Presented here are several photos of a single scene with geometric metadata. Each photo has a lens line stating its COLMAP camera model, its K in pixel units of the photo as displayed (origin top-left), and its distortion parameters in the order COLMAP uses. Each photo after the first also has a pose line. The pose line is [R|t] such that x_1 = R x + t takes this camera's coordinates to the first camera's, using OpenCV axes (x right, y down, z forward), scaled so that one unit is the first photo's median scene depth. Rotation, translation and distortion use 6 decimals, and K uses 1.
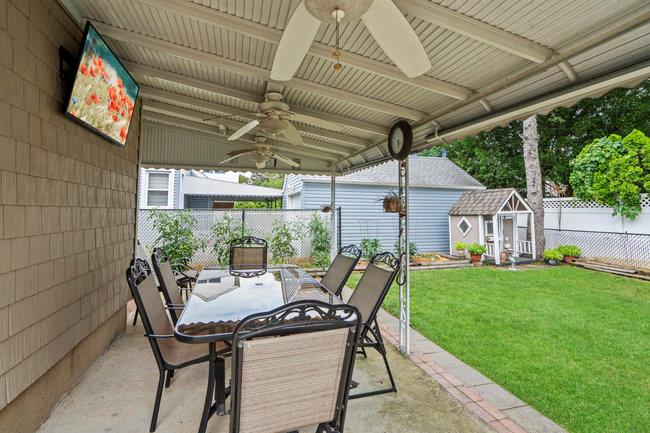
lens RADIAL K [[300.2, 0, 324.0], [0, 300.2, 193.0], [0, 0, 1]] dist [0.000334, 0.000075]
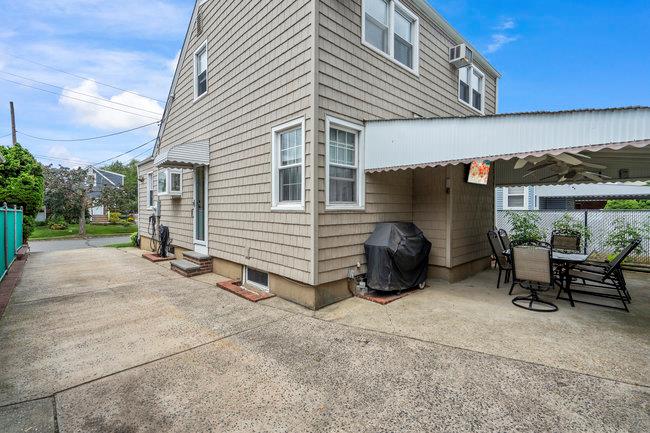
lens RADIAL K [[298.6, 0, 323.5], [0, 298.6, 214.0], [0, 0, 1]] dist [-0.000676, -0.000026]
pose [[0.443008, 0.012729, -0.896427, 0.323308], [0.052294, 0.997830, 0.040012, -0.031181], [0.894991, -0.064603, 0.441381, -0.439759]]
